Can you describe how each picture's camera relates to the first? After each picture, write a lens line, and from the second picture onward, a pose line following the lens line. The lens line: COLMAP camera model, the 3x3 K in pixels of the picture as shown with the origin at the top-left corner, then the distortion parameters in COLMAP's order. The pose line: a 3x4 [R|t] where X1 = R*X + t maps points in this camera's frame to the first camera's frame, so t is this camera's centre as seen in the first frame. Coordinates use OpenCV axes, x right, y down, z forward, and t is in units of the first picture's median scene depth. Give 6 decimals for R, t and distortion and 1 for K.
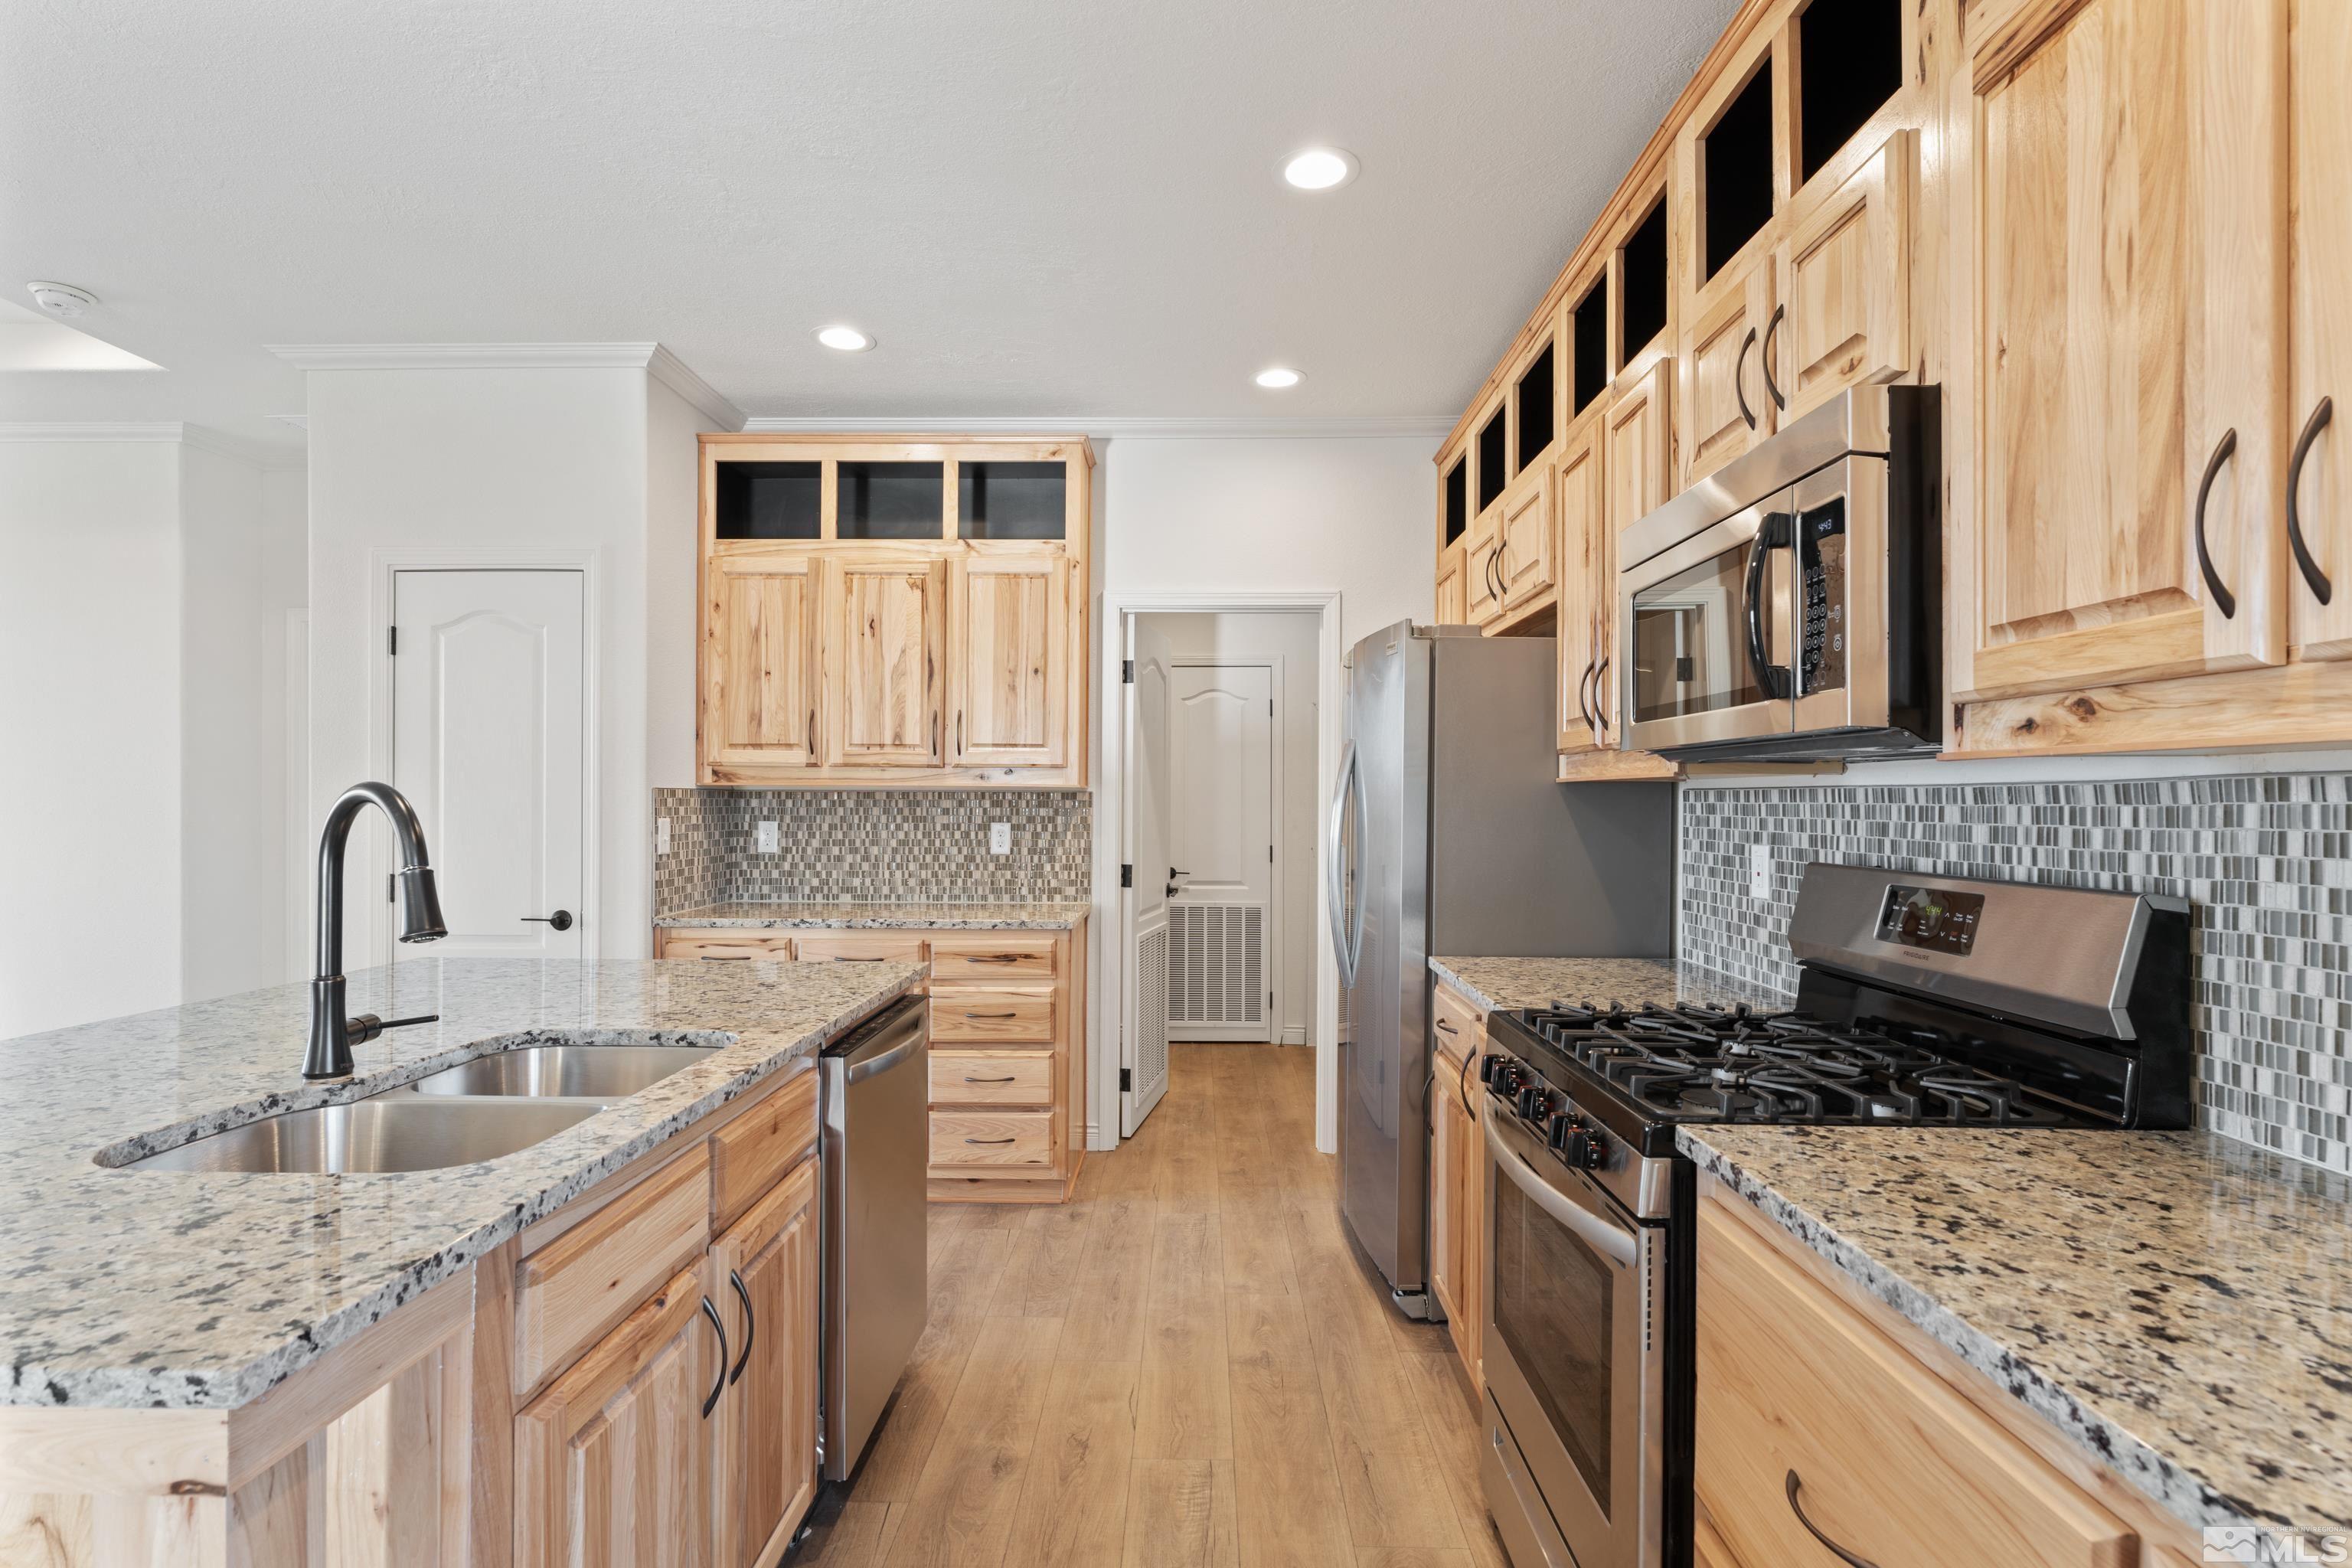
lens RADIAL K [[1145.7, 0, 1174.1], [0, 1145.7, 806.6], [0, 0, 1]] dist [0.002168, 0.000157]
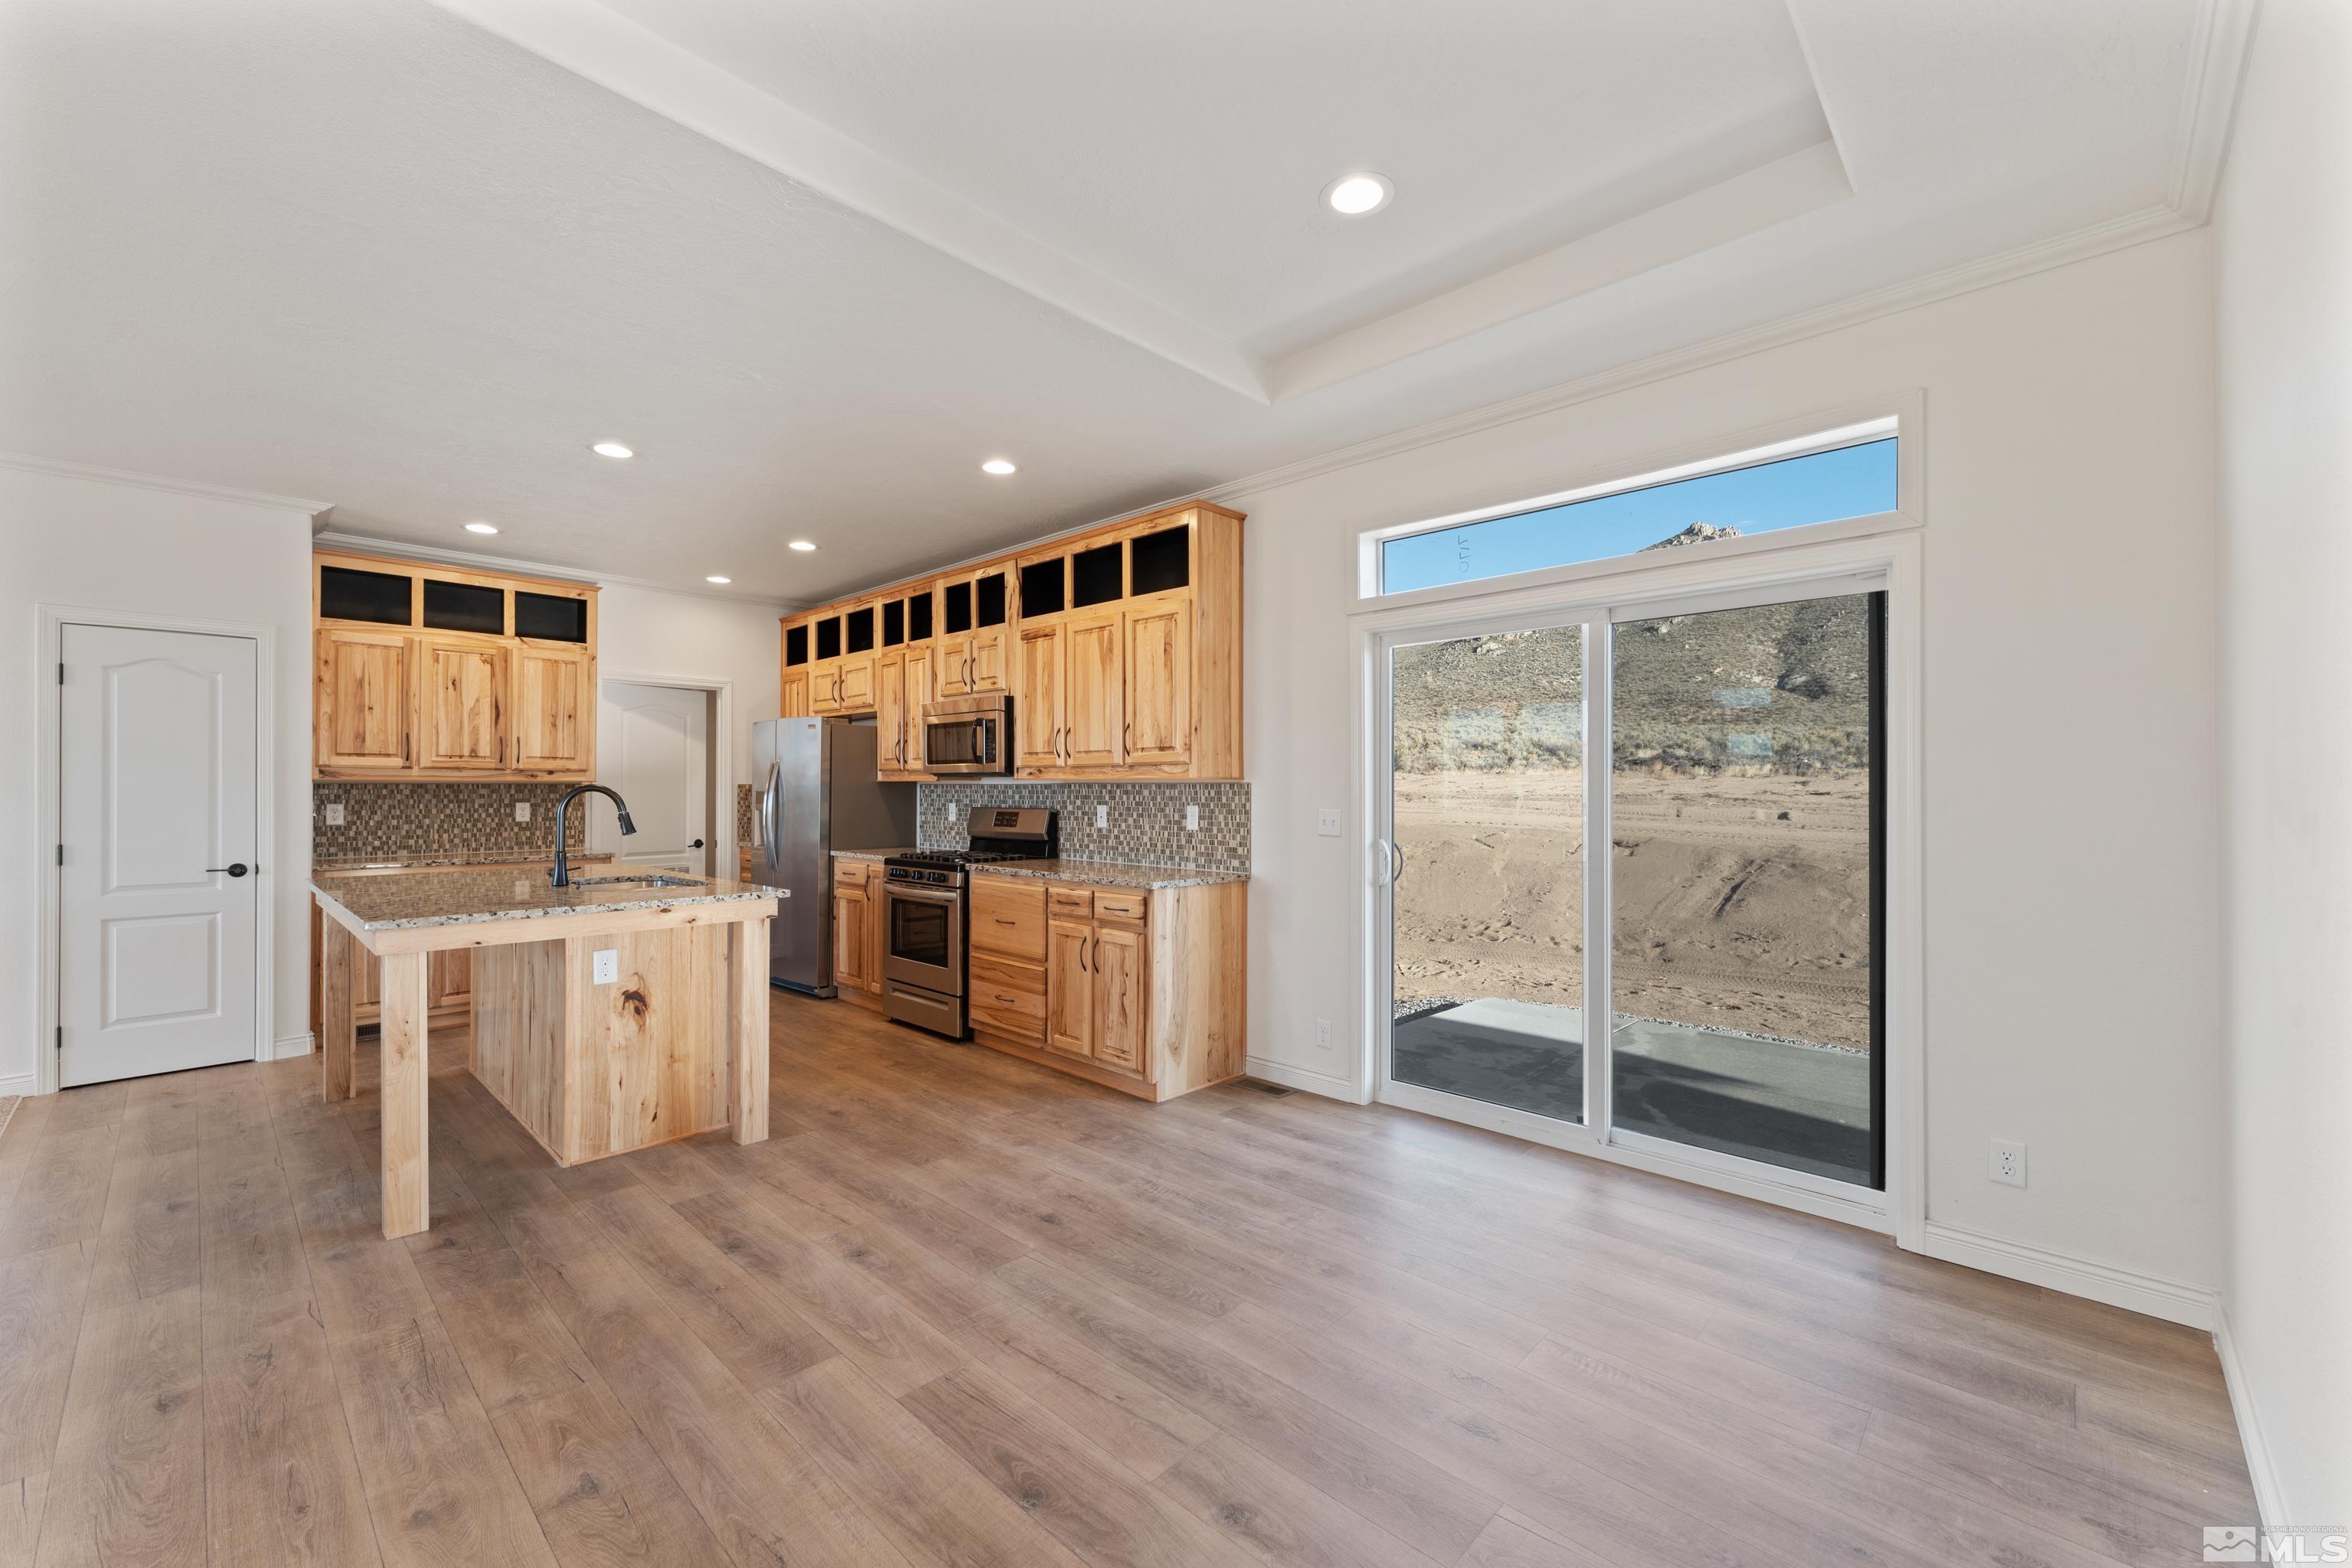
lens RADIAL K [[941.1, 0, 1171.0], [0, 941.1, 784.5], [0, 0, 1]] dist [0.002705, 0.000325]
pose [[0.678020, -0.000456, 0.735043, -0.796611], [0.005657, 0.999973, -0.004597, -0.000731], [-0.735021, 0.007275, 0.678005, -0.956578]]
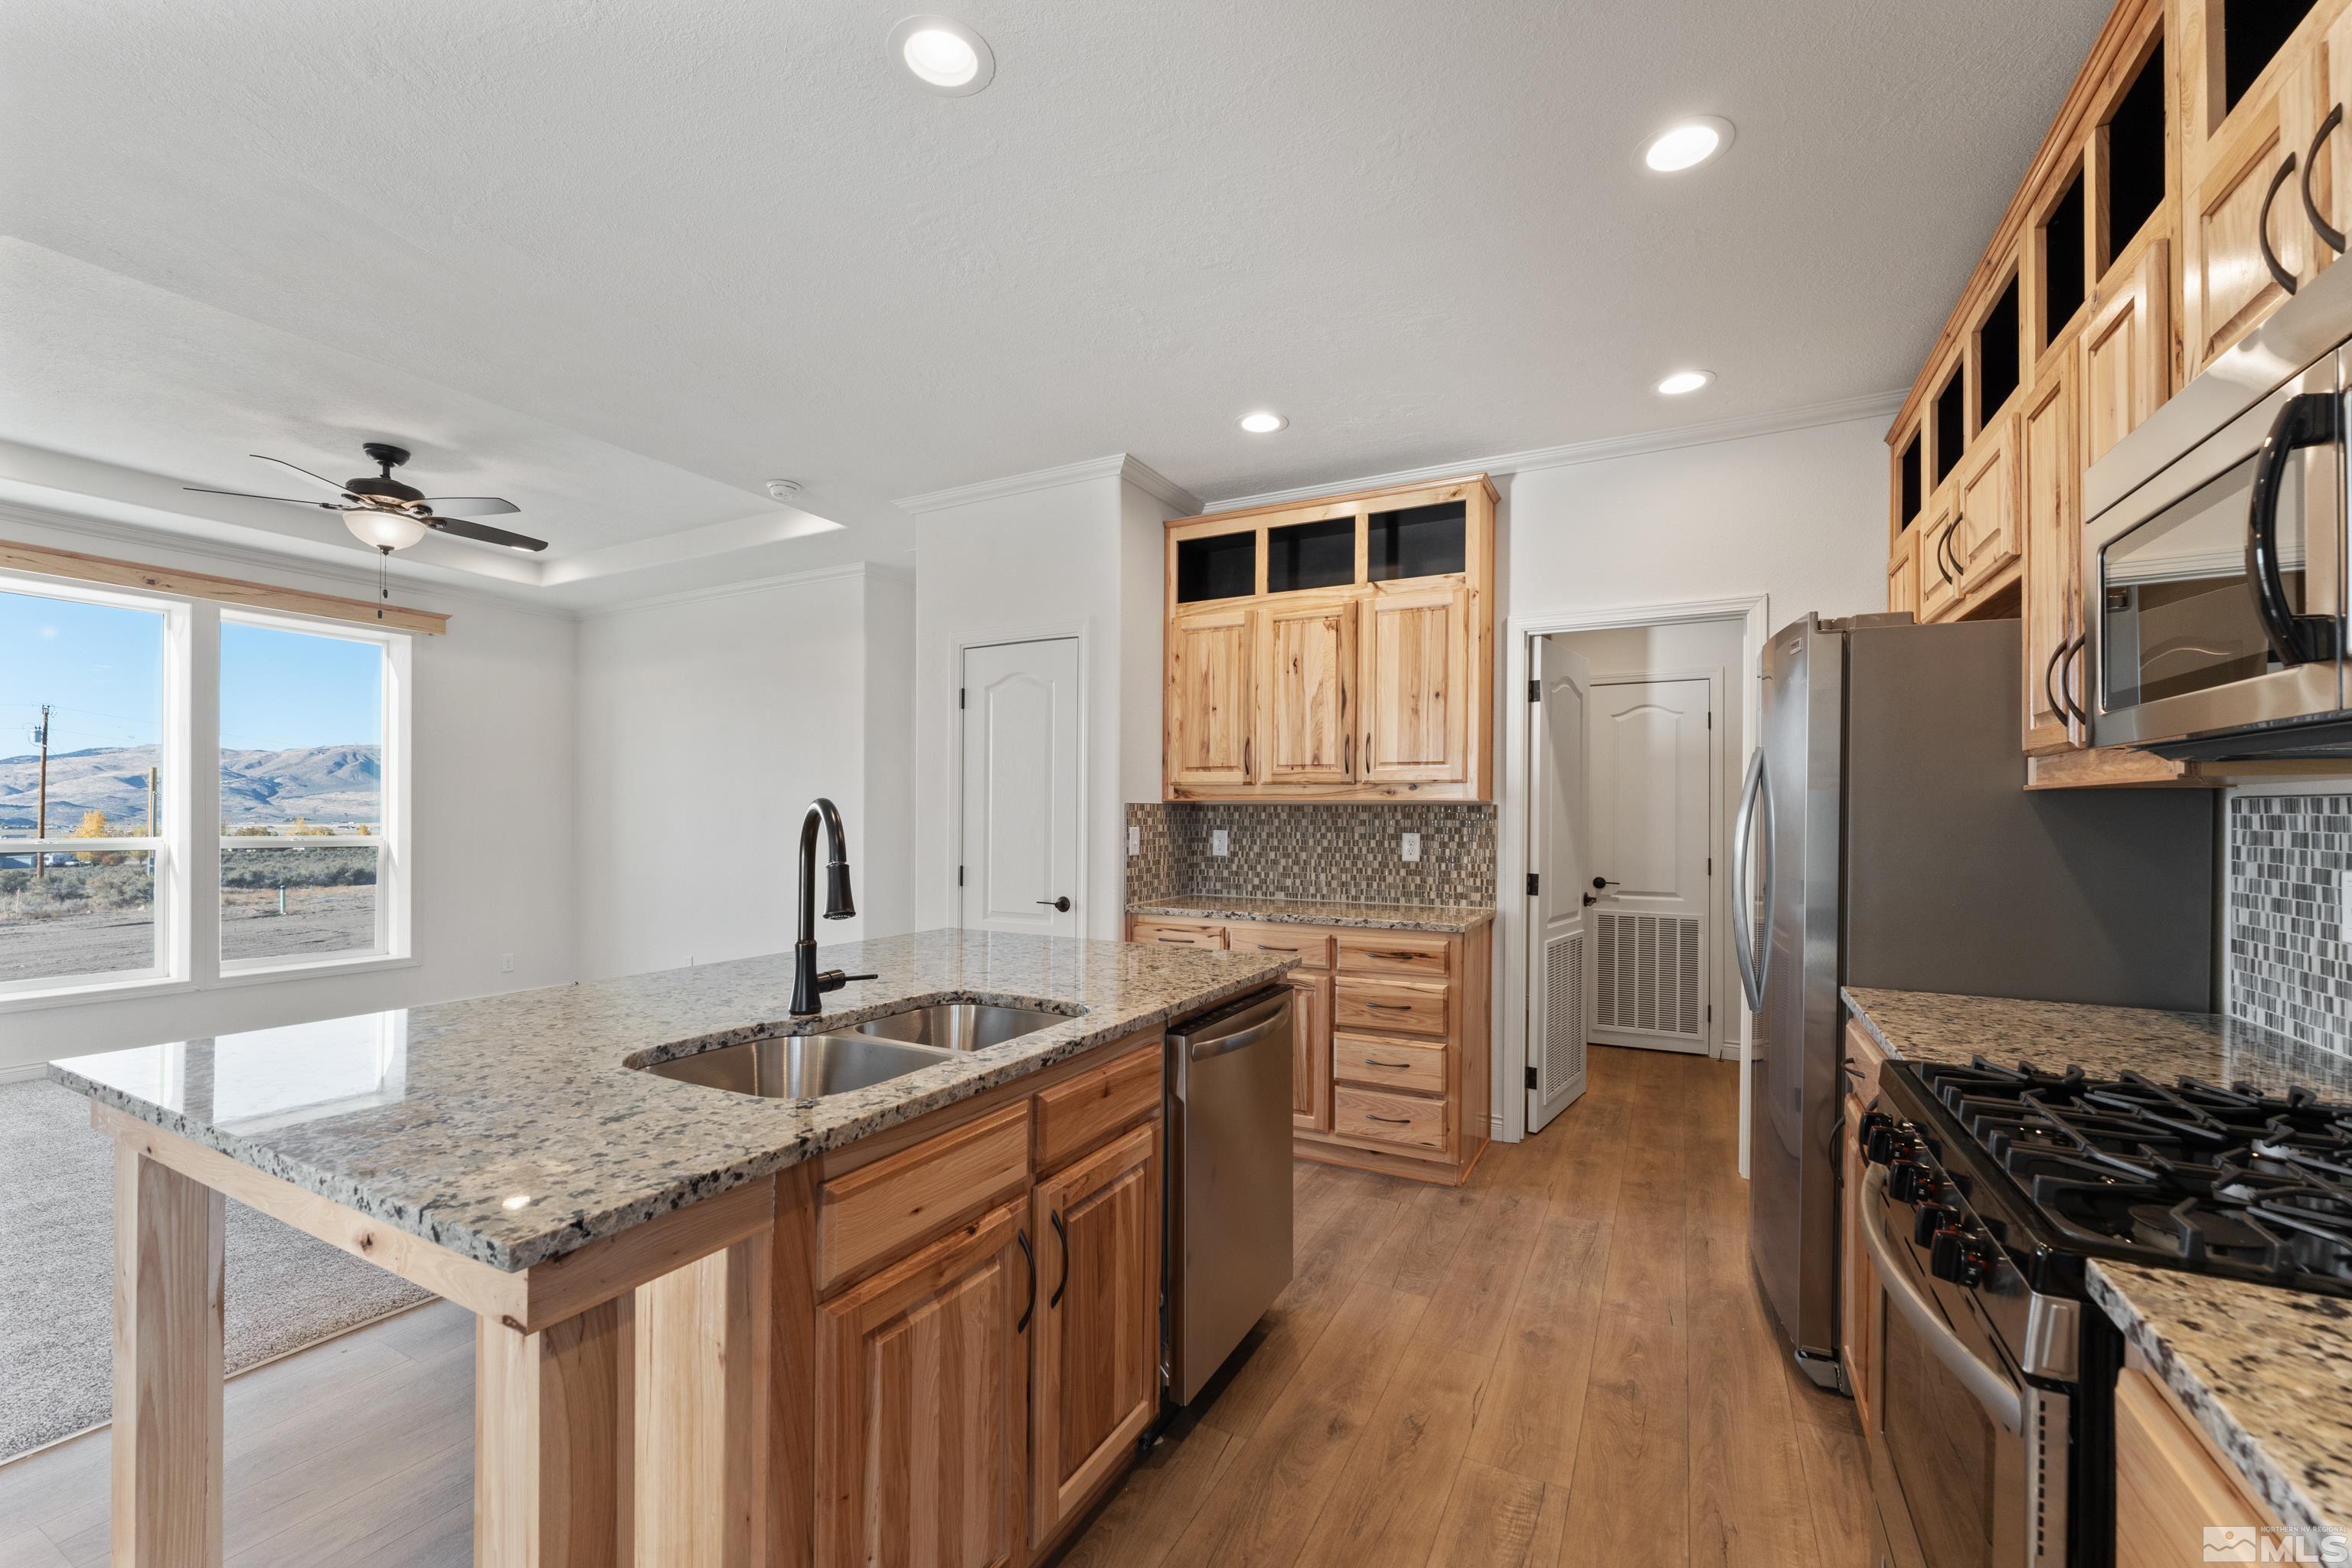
lens RADIAL K [[959.2, 0, 1172.9], [0, 959.2, 813.5], [0, 0, 1]] dist [-0.003968, 0.000011]
pose [[0.892819, -0.000542, -0.450415, 0.094403], [-0.002053, 0.999984, -0.005274, 0.000837], [0.450410, 0.005634, 0.892804, 0.097519]]
